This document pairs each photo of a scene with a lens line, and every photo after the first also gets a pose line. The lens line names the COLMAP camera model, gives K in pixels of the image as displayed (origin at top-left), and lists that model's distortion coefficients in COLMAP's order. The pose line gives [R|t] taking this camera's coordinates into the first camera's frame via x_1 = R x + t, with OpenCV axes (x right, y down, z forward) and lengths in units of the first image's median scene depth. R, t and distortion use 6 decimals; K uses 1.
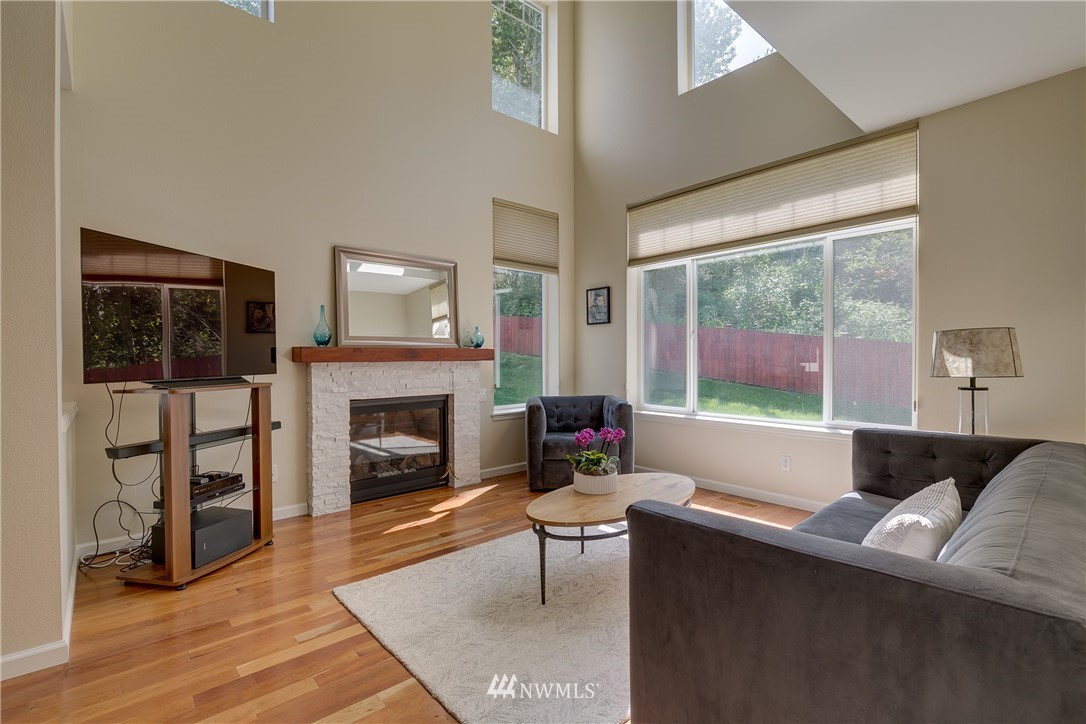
lens RADIAL K [[496.3, 0, 542.0], [0, 496.3, 358.7], [0, 0, 1]] dist [-0.006544, -0.000036]
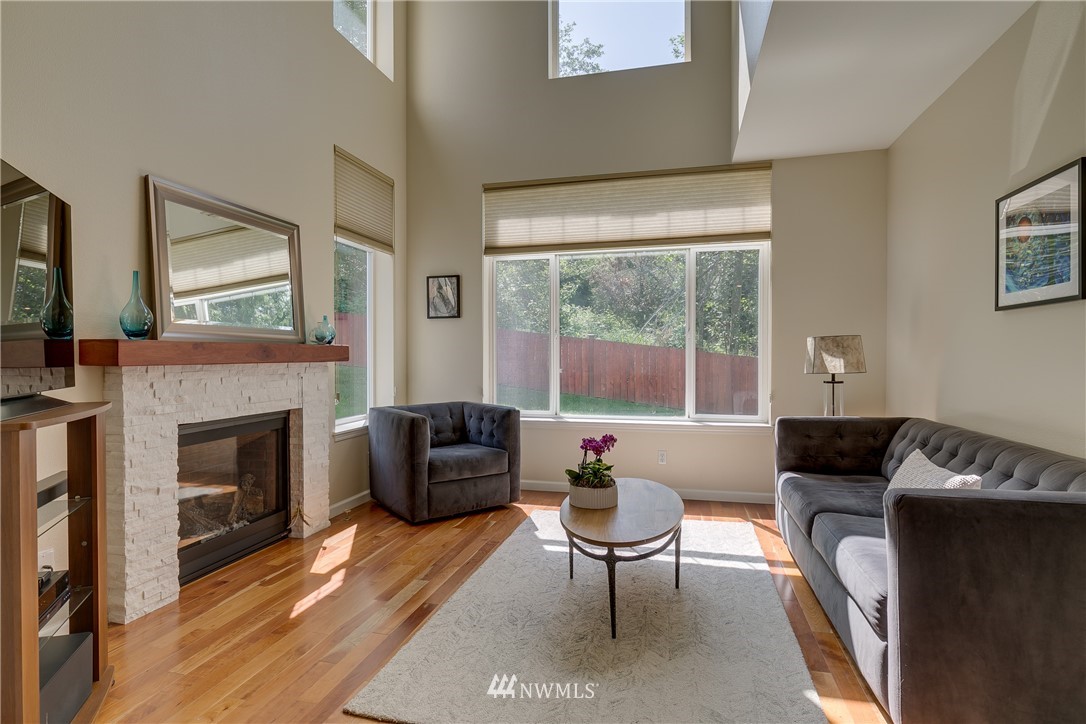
lens RADIAL K [[564.2, 0, 539.6], [0, 564.2, 360.1], [0, 0, 1]] dist [-0.004823, -0.000340]
pose [[0.826496, -0.001740, 0.562940, -0.369316], [0.000506, 0.999997, 0.002348, -0.000522], [-0.562943, -0.001655, 0.826494, 0.136775]]
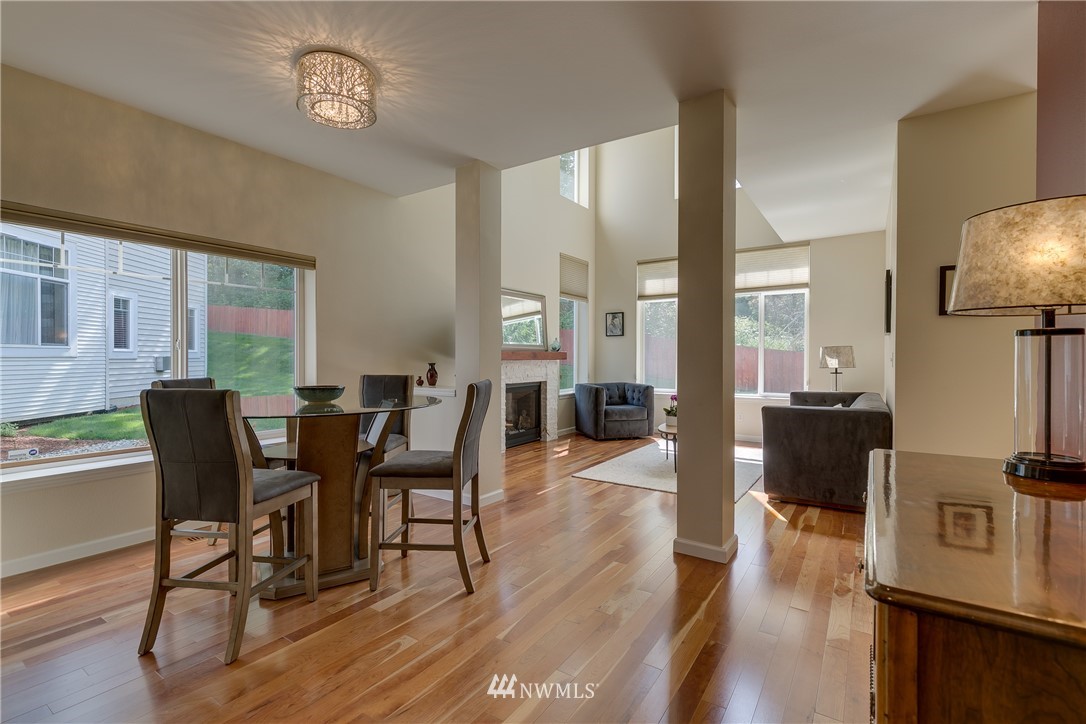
lens RADIAL K [[488.1, 0, 539.7], [0, 488.1, 360.2], [0, 0, 1]] dist [0.000200, 0.001035]
pose [[0.968805, 0.004185, 0.247790, -0.605344], [-0.004747, 0.999987, 0.001671, 0.003341], [-0.247780, -0.002795, 0.968812, -0.500063]]
